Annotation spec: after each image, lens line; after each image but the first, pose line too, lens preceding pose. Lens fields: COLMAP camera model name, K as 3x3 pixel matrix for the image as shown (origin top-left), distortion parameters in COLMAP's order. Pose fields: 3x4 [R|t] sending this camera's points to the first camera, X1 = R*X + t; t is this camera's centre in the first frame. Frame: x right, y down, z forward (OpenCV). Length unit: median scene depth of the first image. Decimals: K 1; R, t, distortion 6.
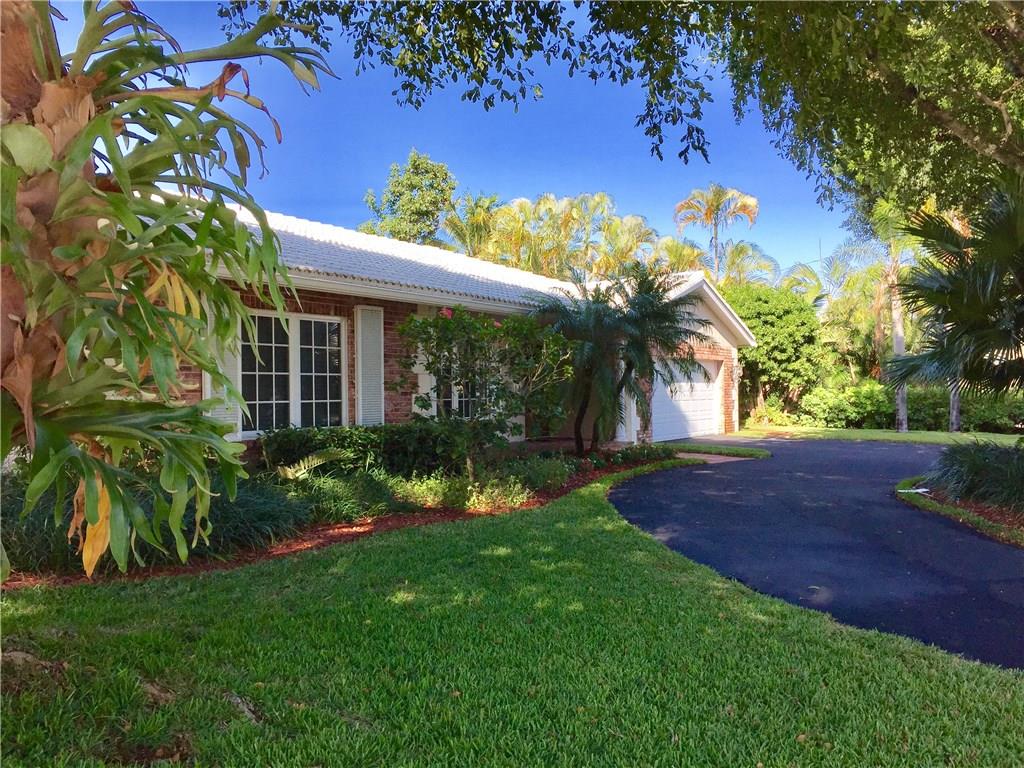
lens RADIAL K [[880.0, 0, 511.5], [0, 880.0, 383.8], [0, 0, 1]] dist [0.000337, -0.011990]
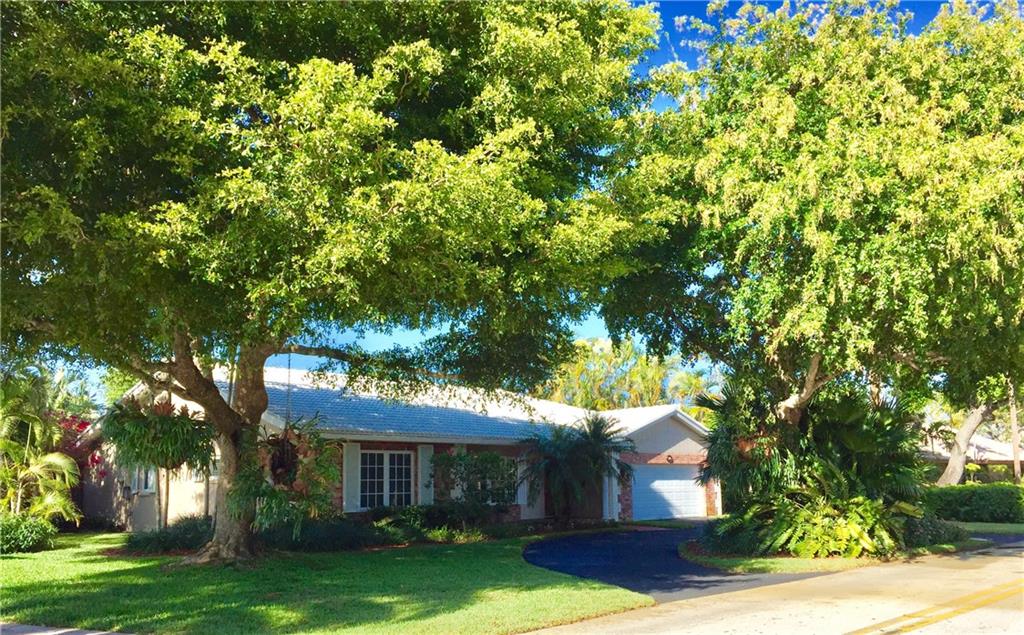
lens RADIAL K [[874.4, 0, 512.0], [0, 874.4, 318.3], [0, 0, 1]] dist [0.006487, 0.000629]
pose [[0.983726, -0.043897, -0.174231, 0.420450], [0.011722, 0.983311, -0.181557, -0.007803], [0.179293, 0.176560, 0.967823, -1.011411]]
